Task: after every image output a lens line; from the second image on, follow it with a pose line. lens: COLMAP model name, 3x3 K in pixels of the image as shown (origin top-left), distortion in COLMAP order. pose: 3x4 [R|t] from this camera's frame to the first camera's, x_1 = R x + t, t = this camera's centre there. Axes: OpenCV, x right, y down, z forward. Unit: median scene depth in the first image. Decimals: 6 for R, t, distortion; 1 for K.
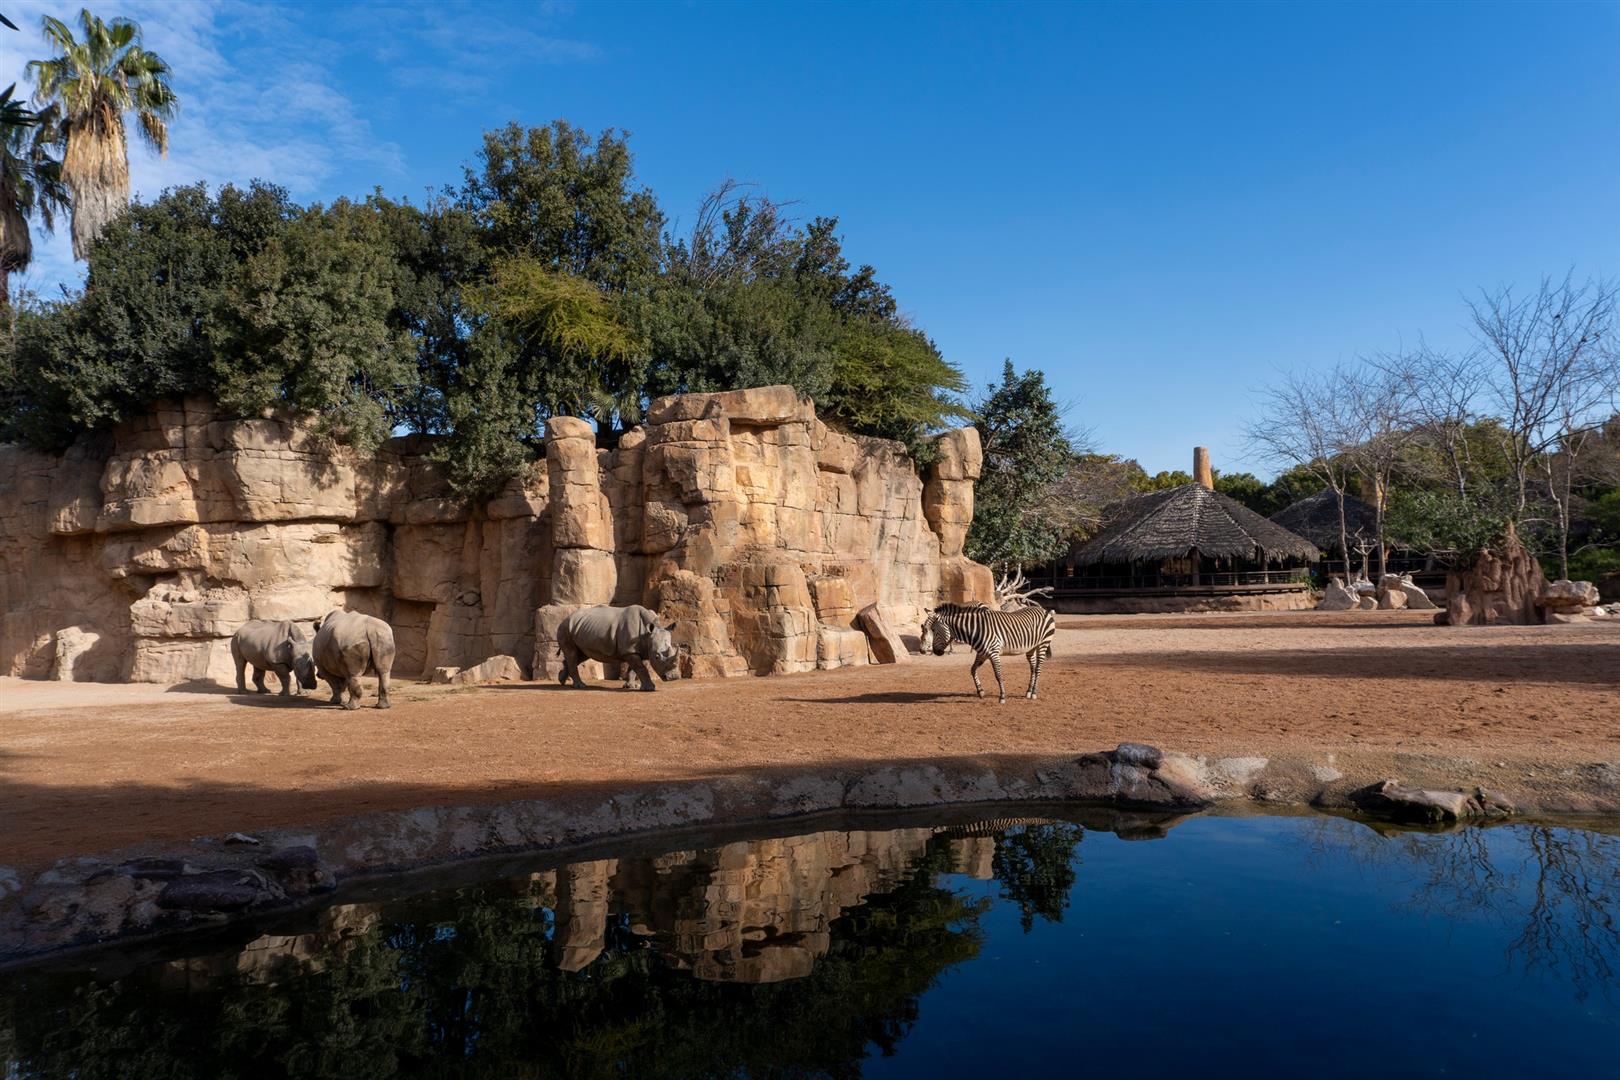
lens RADIAL K [[1113.2, 0, 810.0], [0, 1113.2, 540.0], [0, 0, 1]] dist [-0.050179, 0.006769]
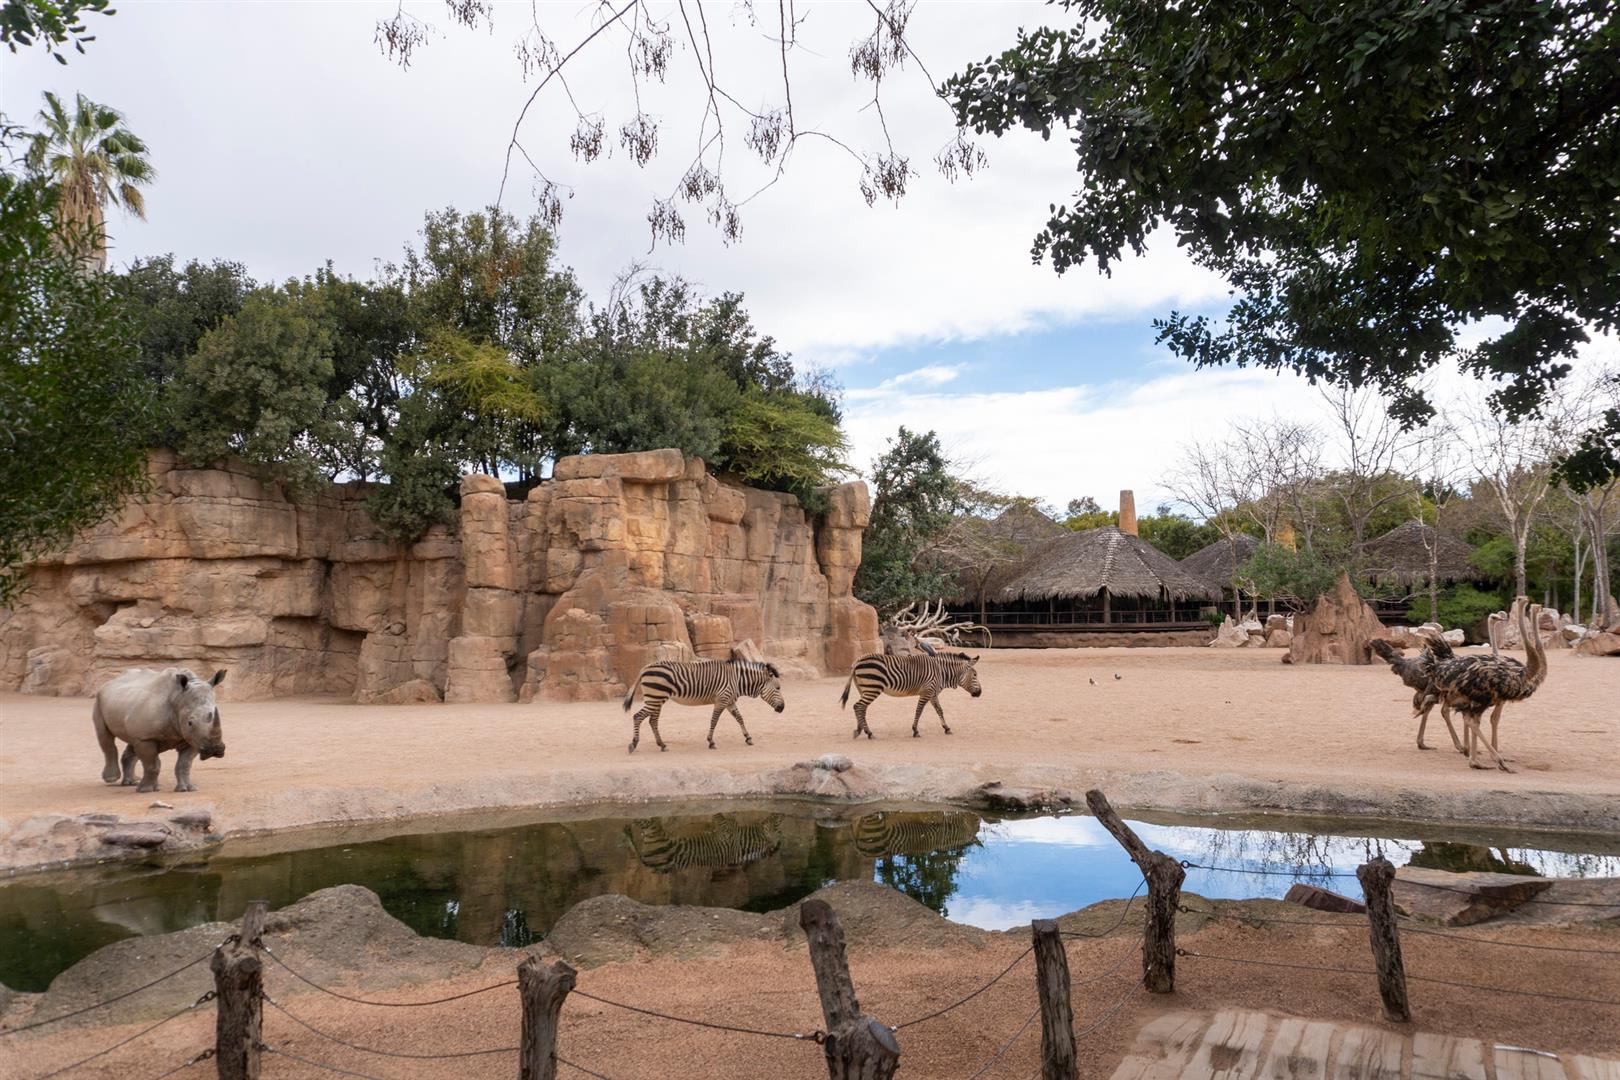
lens RADIAL K [[1084.3, 0, 810.0], [0, 1084.3, 540.0], [0, 0, 1]] dist [-0.072333, 0.025527]
pose [[0.999227, 0.018036, 0.034921, 0.073792], [-0.017059, 0.999460, -0.028085, -0.014005], [-0.035409, 0.027468, 0.998995, -0.111188]]
